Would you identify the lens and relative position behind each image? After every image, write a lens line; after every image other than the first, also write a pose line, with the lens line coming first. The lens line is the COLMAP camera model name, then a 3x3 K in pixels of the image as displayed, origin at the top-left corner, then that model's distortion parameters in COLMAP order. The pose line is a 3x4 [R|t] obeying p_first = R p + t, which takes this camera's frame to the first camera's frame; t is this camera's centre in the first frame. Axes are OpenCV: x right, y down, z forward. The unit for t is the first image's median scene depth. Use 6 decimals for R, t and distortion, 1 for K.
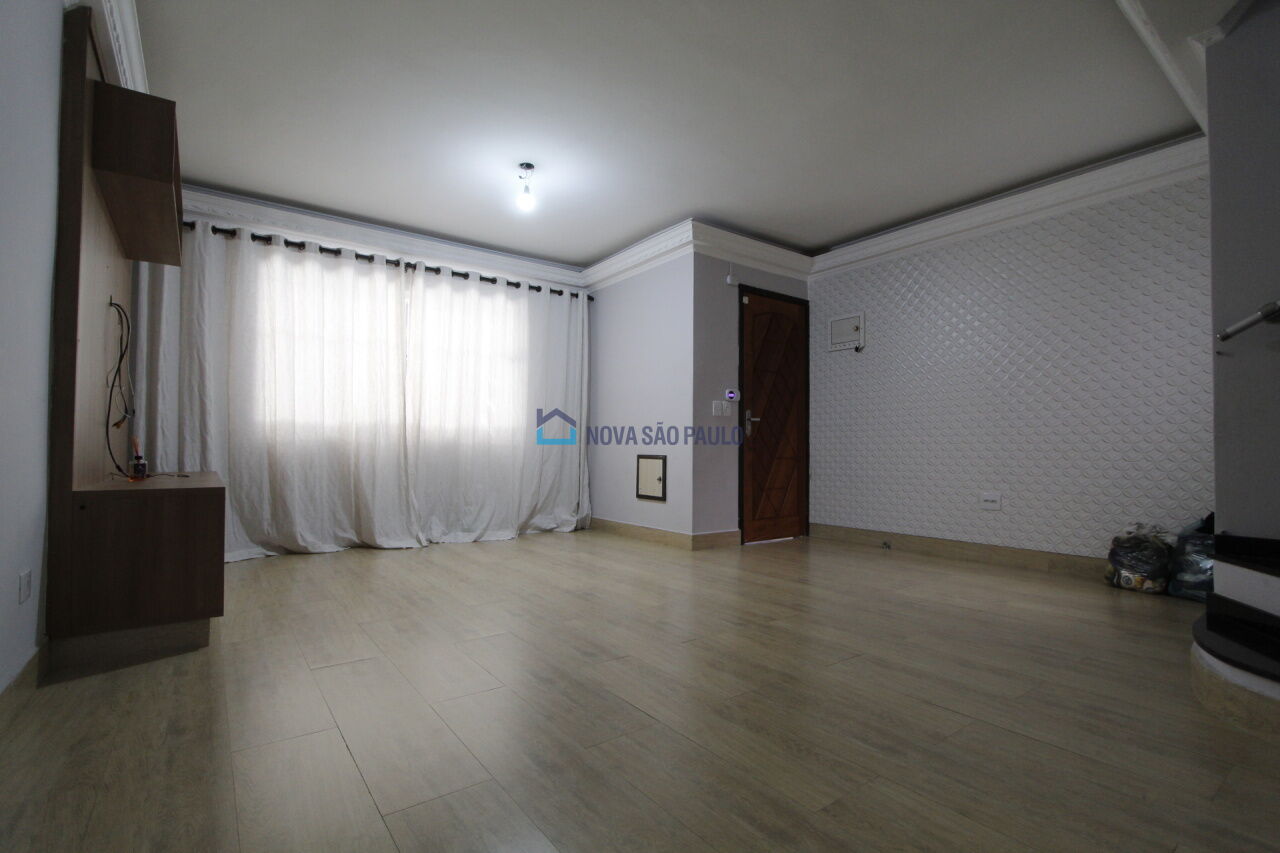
lens RADIAL K [[593.3, 0, 639.1], [0, 593.3, 431.7], [0, 0, 1]] dist [-0.015400, 0.000995]
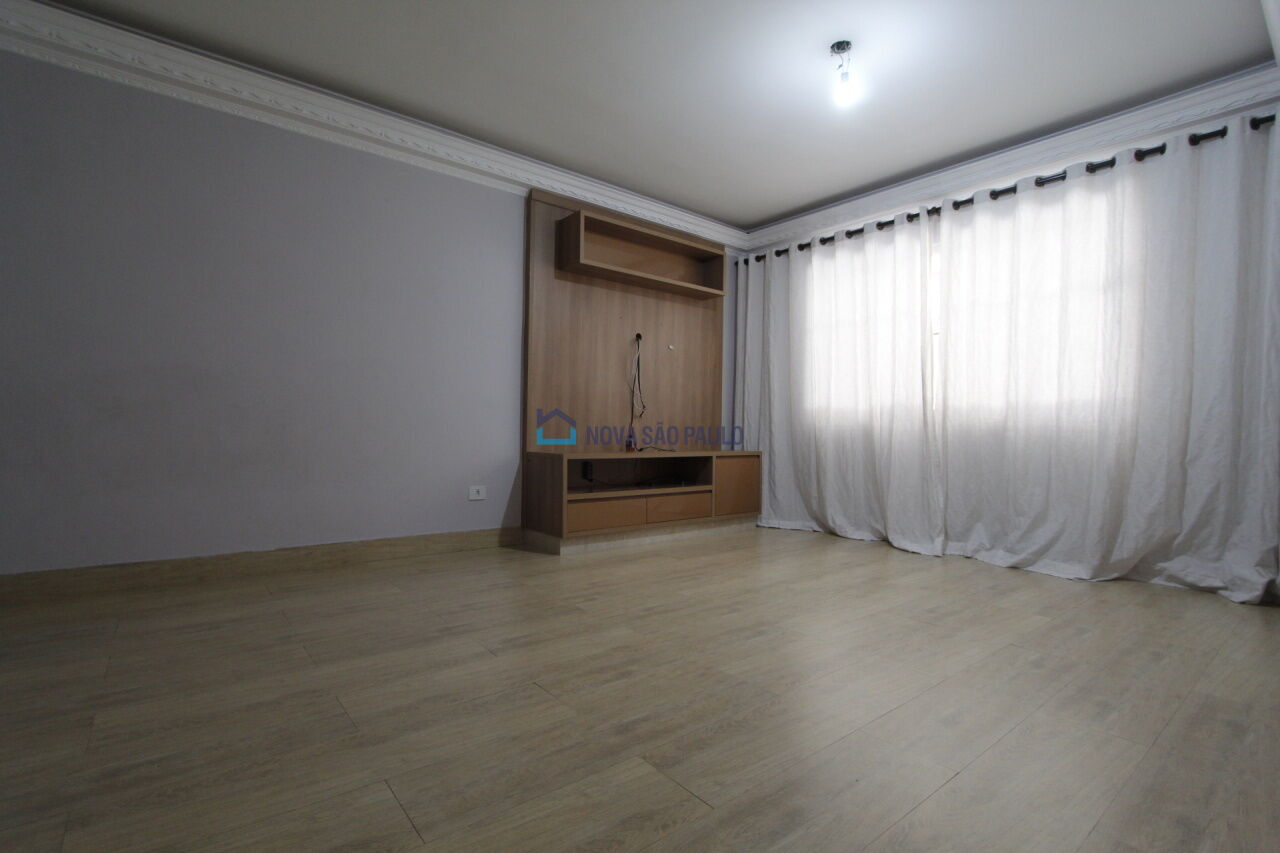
lens RADIAL K [[593.3, 0, 638.5], [0, 593.3, 433.5], [0, 0, 1]] dist [-0.015400, 0.000995]
pose [[0.041525, -0.003566, -0.999131, 0.427757], [0.014744, 0.999887, -0.002956, 0.024689], [0.999029, -0.014608, 0.041572, 0.573392]]
